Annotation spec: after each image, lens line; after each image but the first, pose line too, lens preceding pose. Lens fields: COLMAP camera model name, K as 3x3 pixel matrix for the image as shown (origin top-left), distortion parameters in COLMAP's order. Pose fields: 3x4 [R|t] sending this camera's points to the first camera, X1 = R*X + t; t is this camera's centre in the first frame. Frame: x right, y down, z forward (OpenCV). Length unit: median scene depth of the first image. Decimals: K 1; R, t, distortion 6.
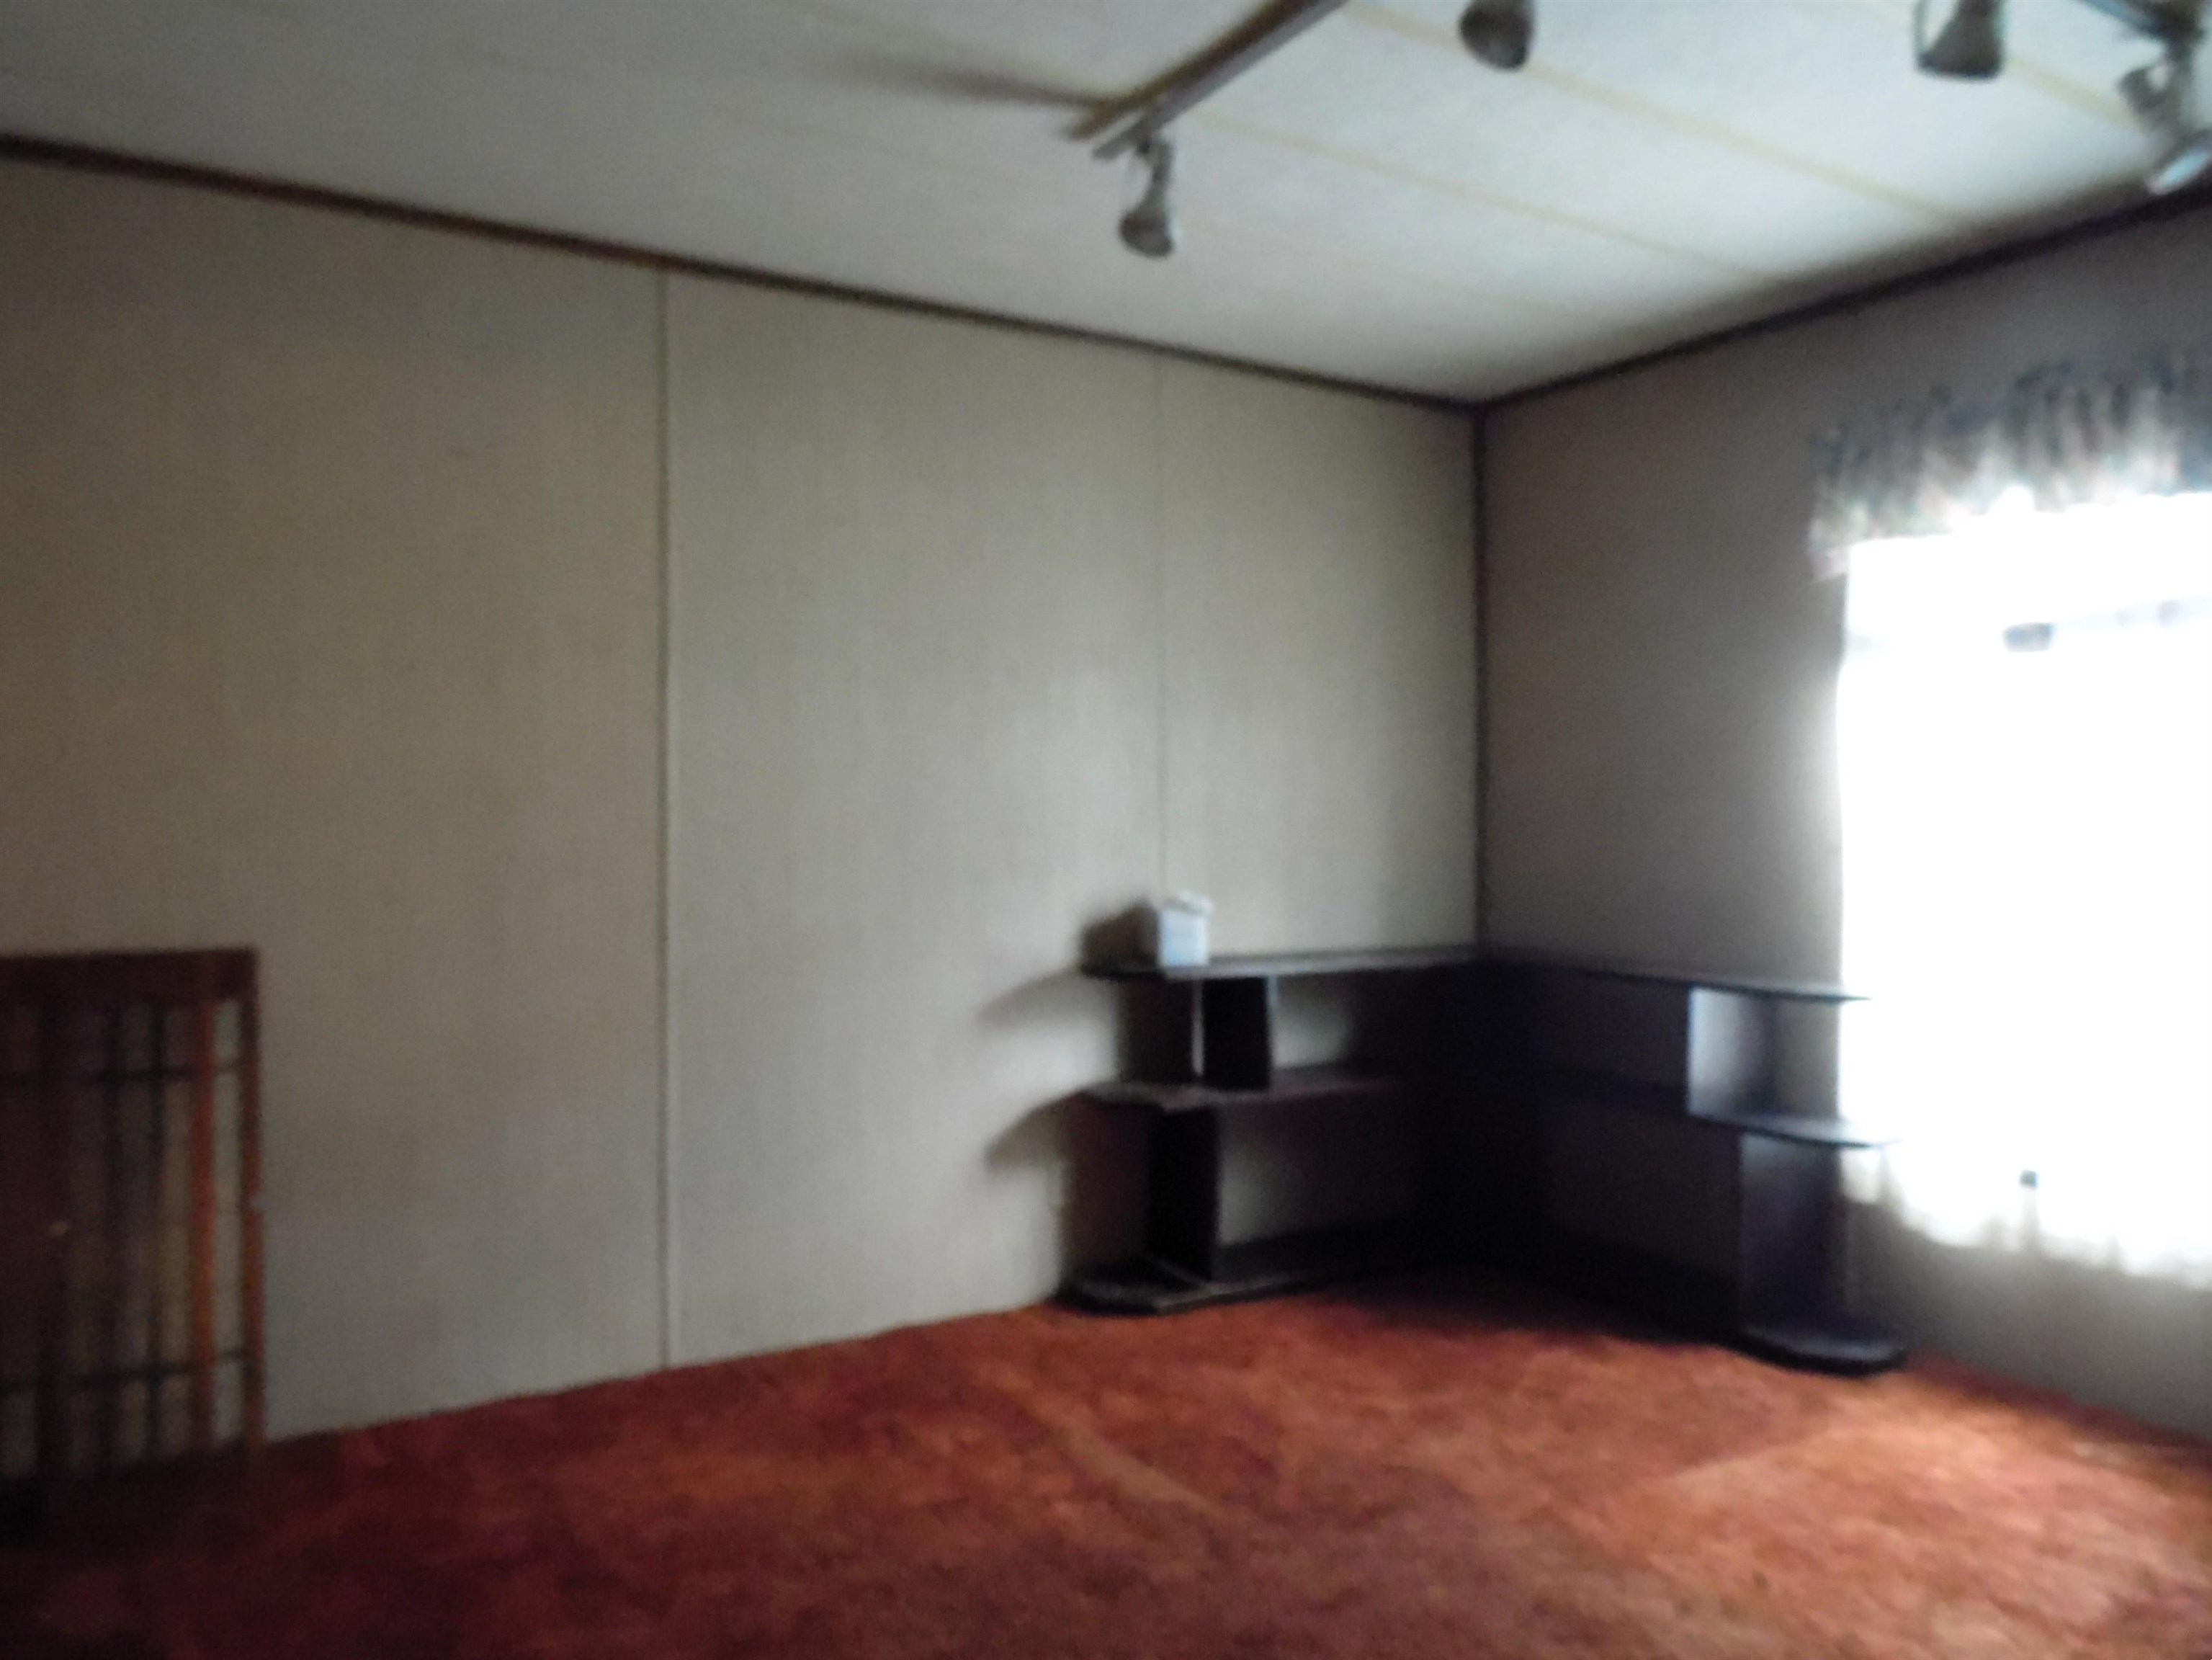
lens RADIAL K [[1628.1, 0, 1113.0], [0, 1628.1, 827.9], [0, 0, 1]] dist [-0.010814, -0.003653]
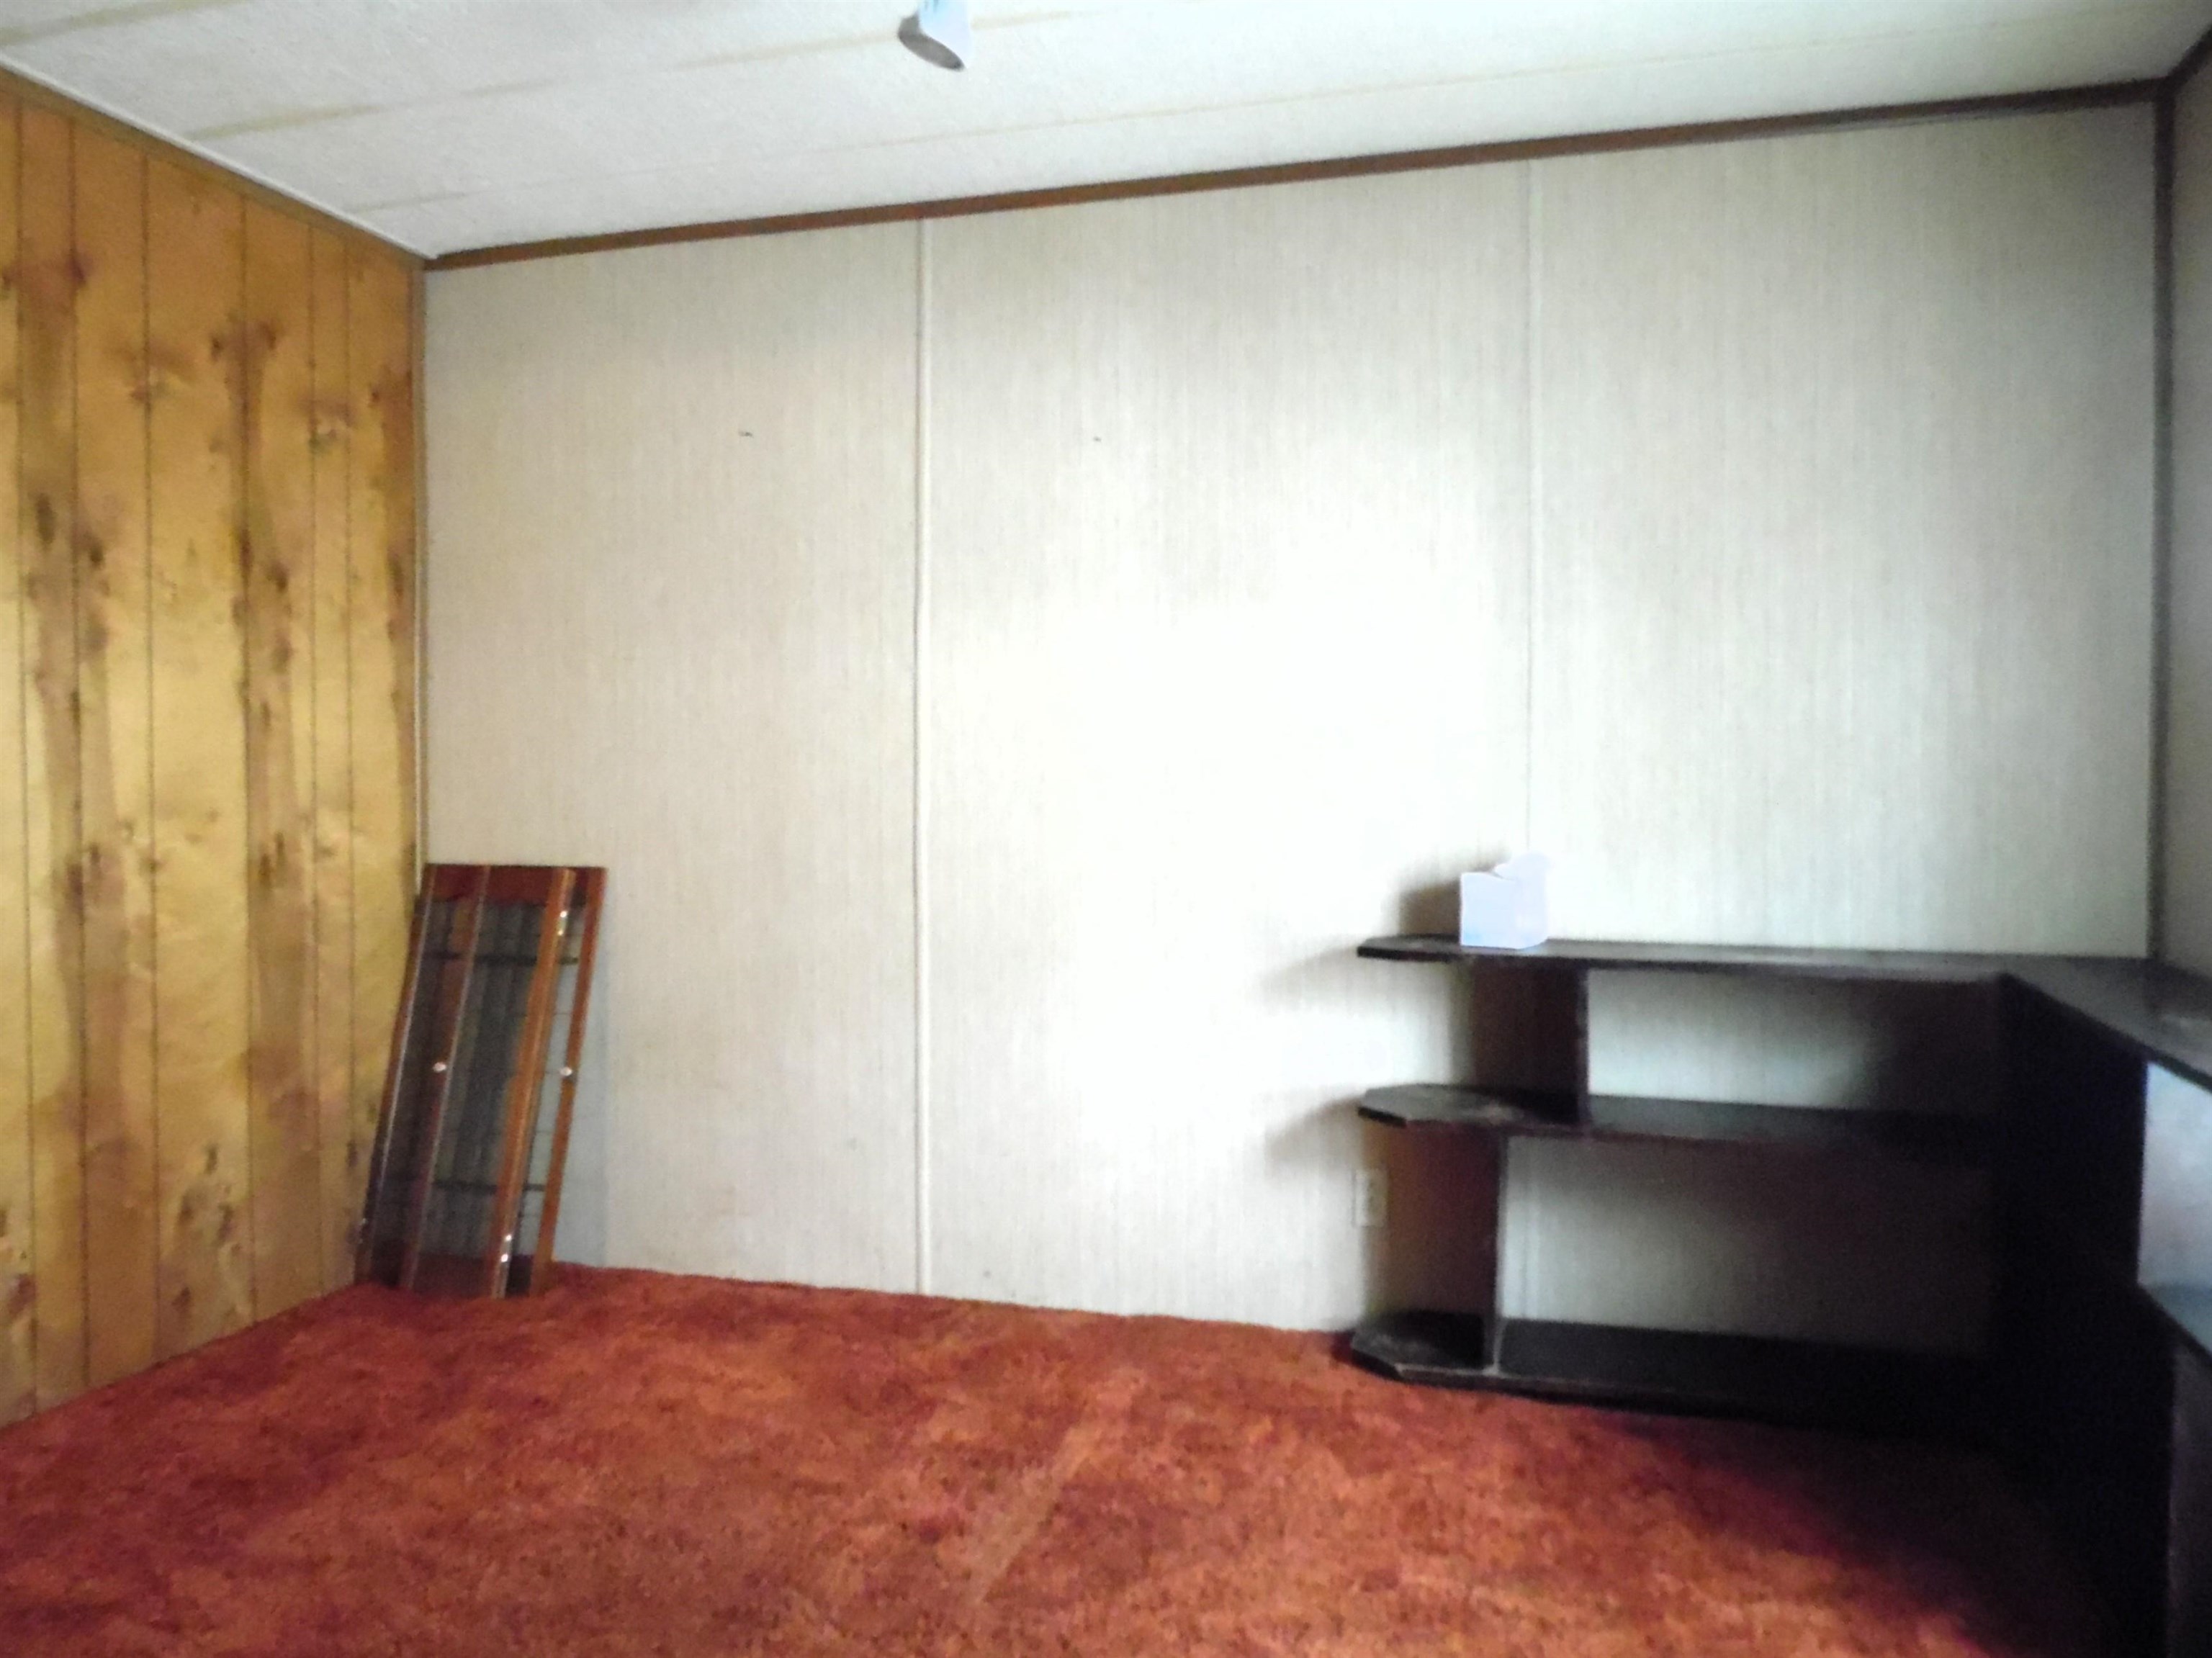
lens RADIAL K [[1627.7, 0, 1113.0], [0, 1627.7, 826.9], [0, 0, 1]] dist [-0.010814, -0.003653]
pose [[0.674547, 0.024923, -0.737811, 0.656415], [-0.001209, 0.999466, 0.032657, 0.003551], [0.738231, -0.021137, 0.674217, 0.470660]]
